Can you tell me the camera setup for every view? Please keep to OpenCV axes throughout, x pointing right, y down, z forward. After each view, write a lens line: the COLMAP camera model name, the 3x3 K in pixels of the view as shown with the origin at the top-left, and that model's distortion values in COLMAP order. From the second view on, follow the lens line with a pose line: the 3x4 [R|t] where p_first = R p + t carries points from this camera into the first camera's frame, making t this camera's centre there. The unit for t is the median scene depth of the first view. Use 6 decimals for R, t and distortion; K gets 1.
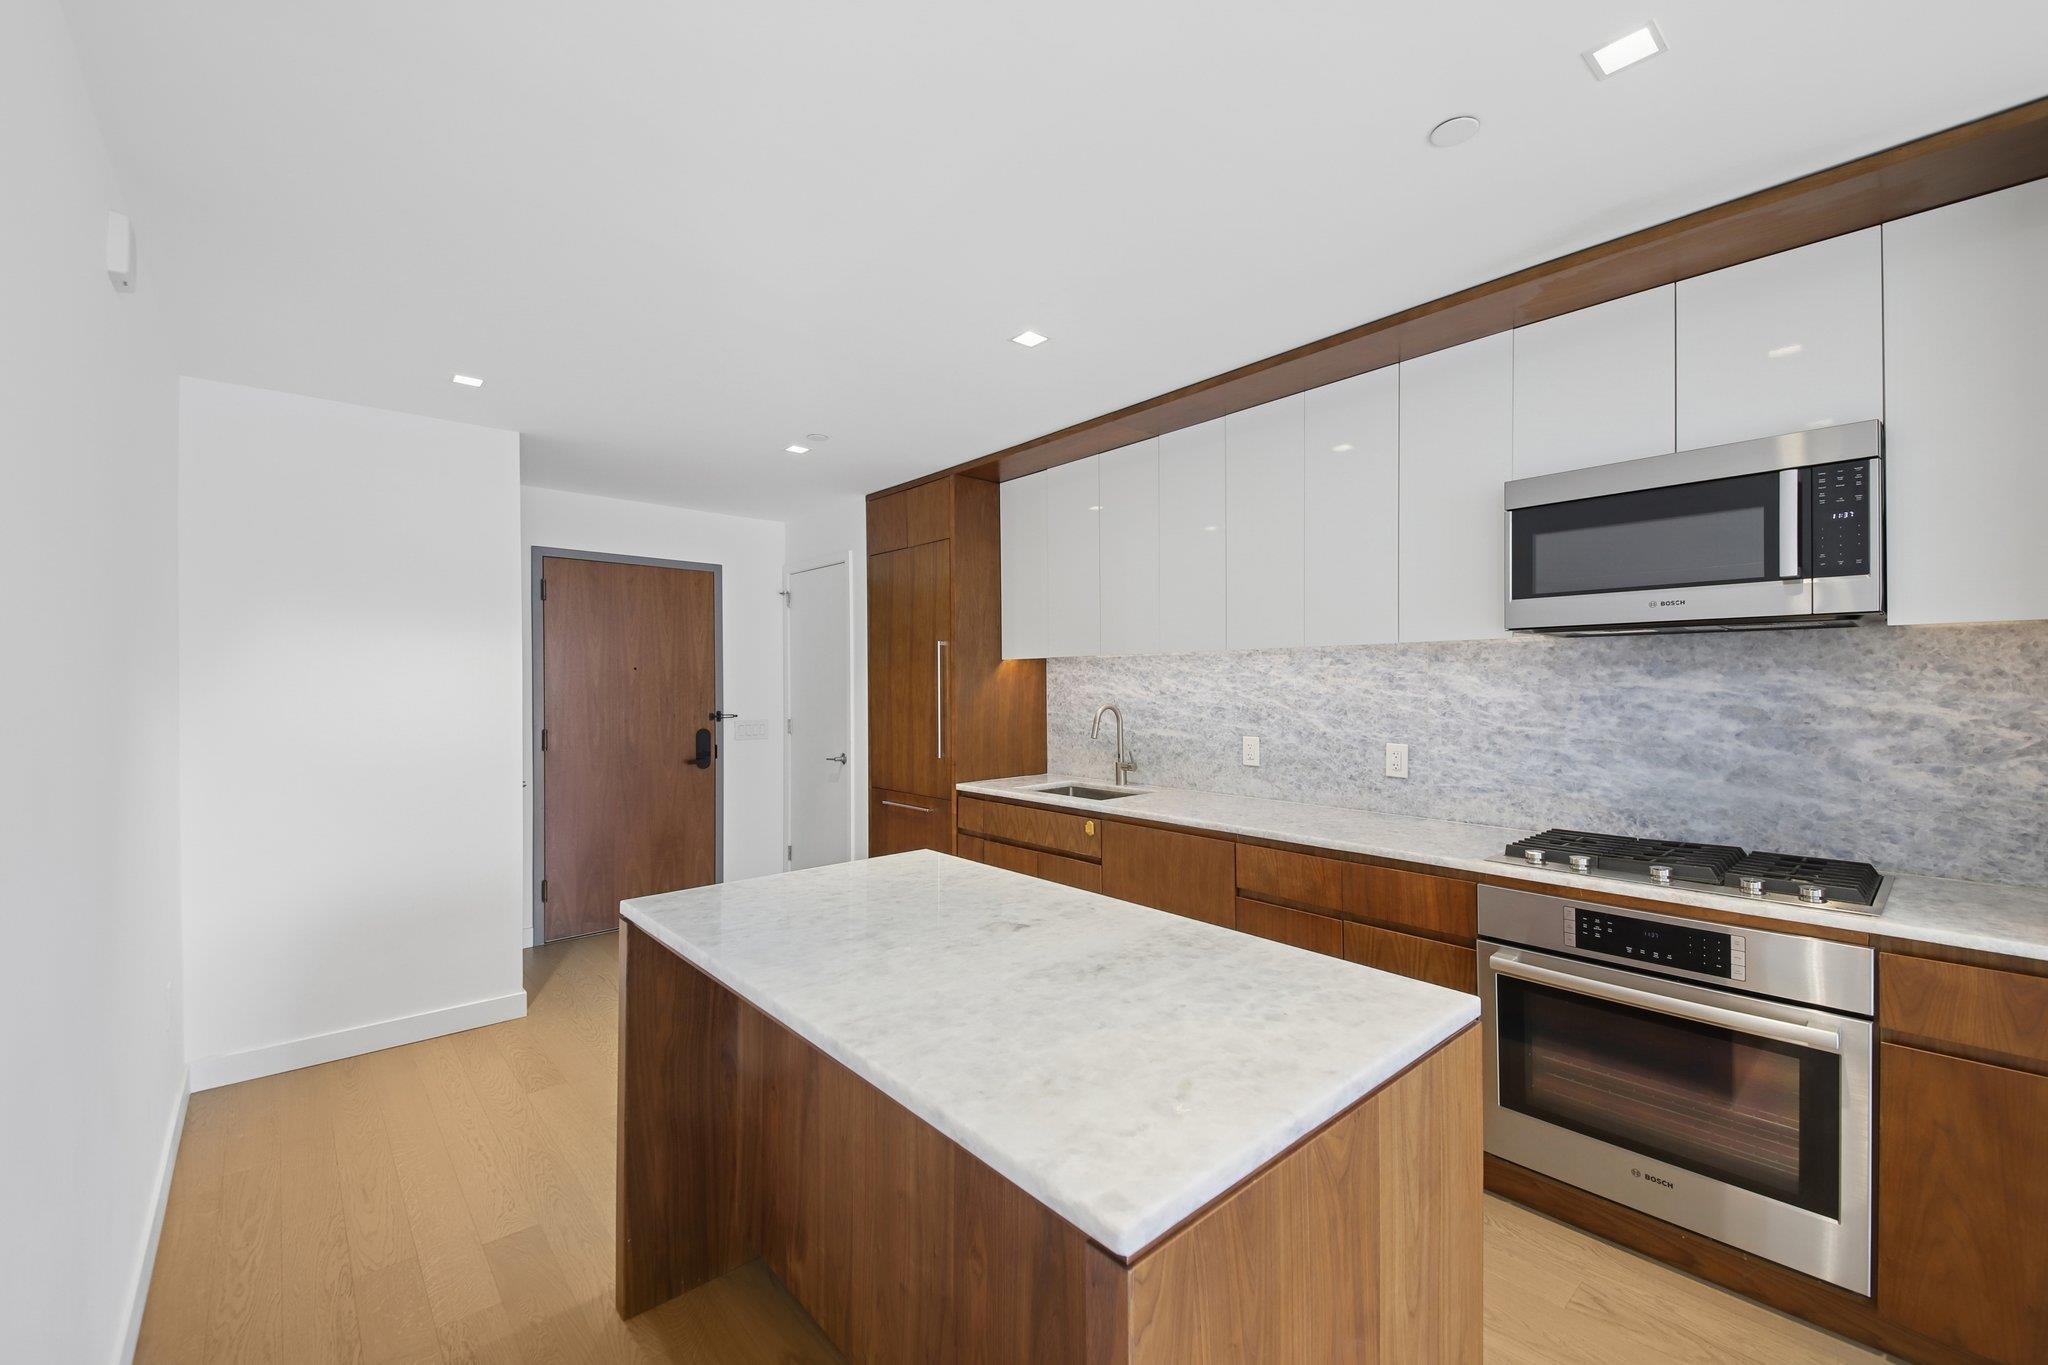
lens RADIAL K [[816.6, 0, 1024.0], [0, 816.6, 682.5], [0, 0, 1]] dist [0.058641, -0.000033]
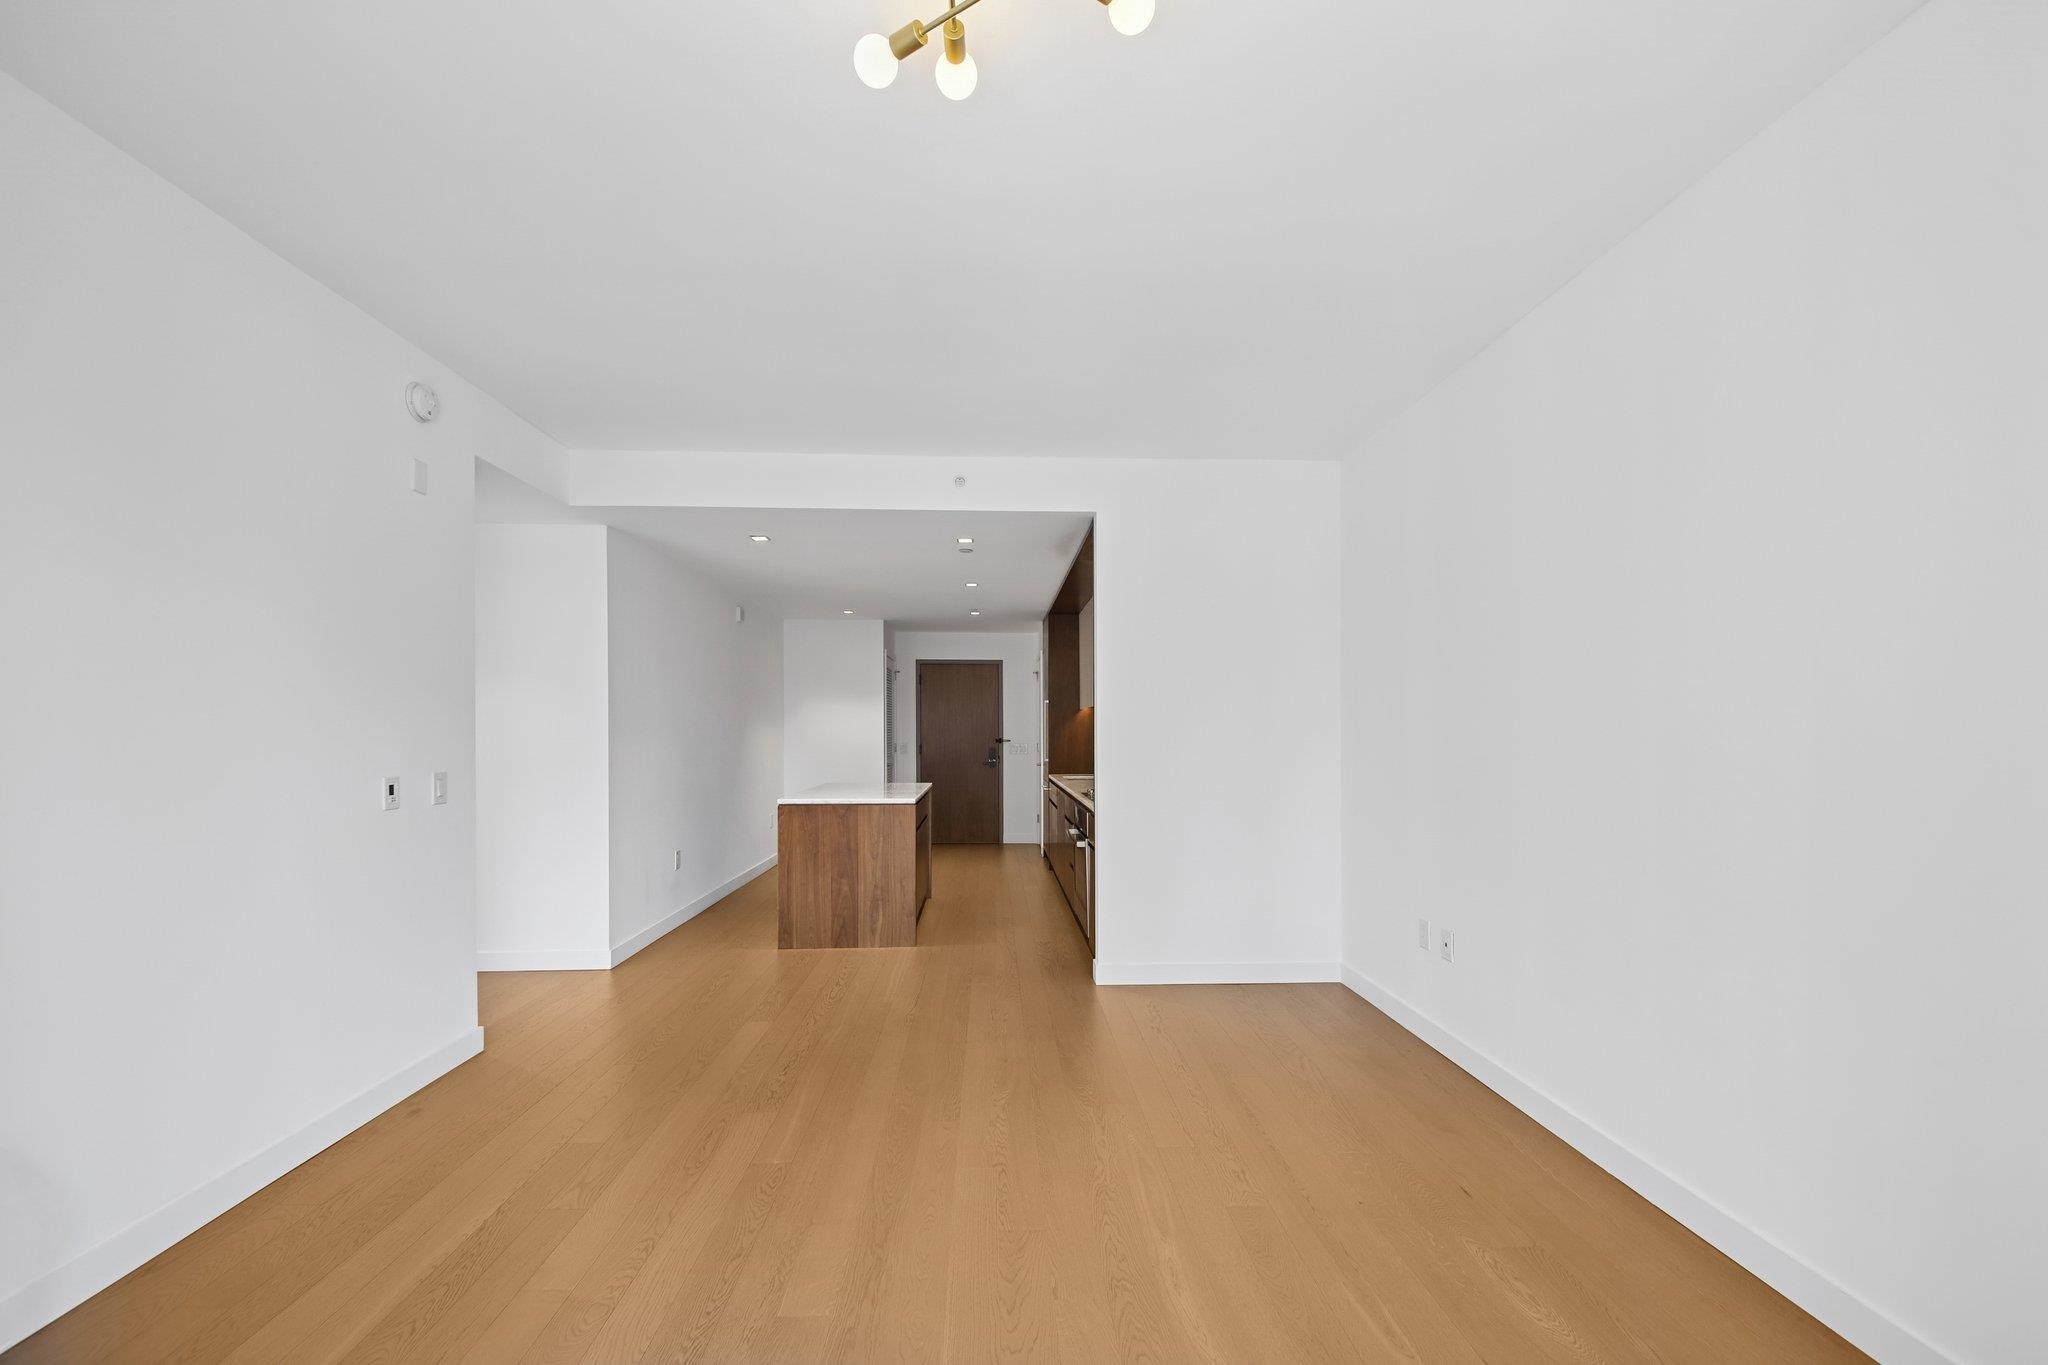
lens RADIAL K [[833.2, 0, 1030.4], [0, 833.2, 724.6], [0, 0, 1]] dist [0.001057, -0.000115]
pose [[0.780760, 0.000167, -0.624831, 1.145584], [-0.002489, 0.999993, -0.002842, 0.012687], [0.624826, 0.003774, 0.780755, -0.581229]]
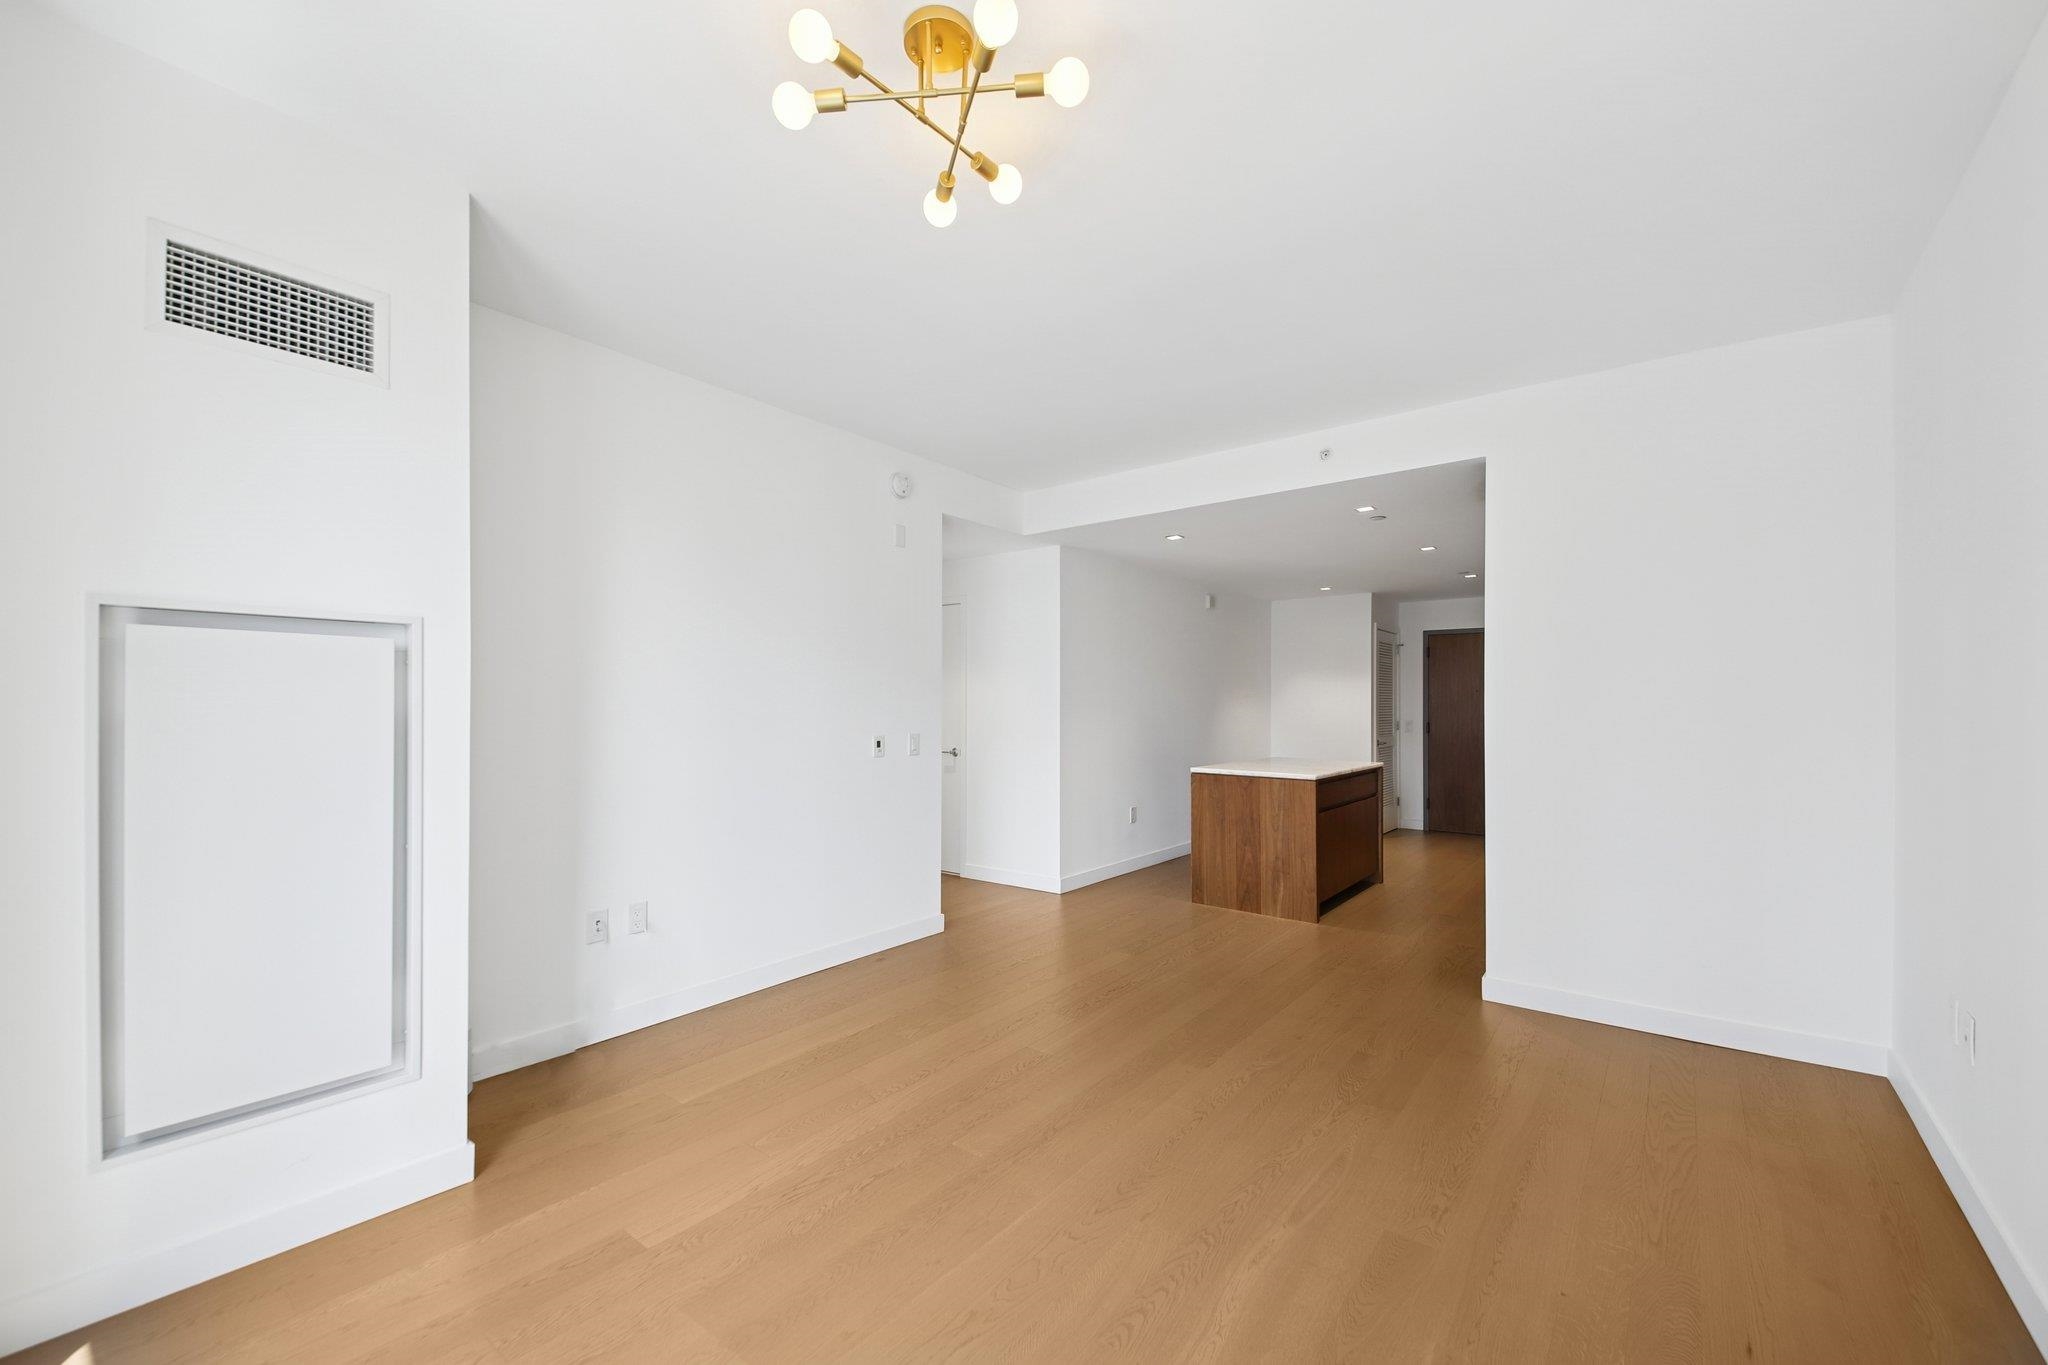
lens RADIAL K [[814.4, 0, 1019.0], [0, 814.4, 706.0], [0, 0, 1]] dist [0.063956, -0.000073]
pose [[0.179636, 0.004972, -0.983721, 1.375847], [-0.002588, 0.999986, 0.004581, 0.012154], [0.983730, 0.001723, 0.179646, -0.363681]]
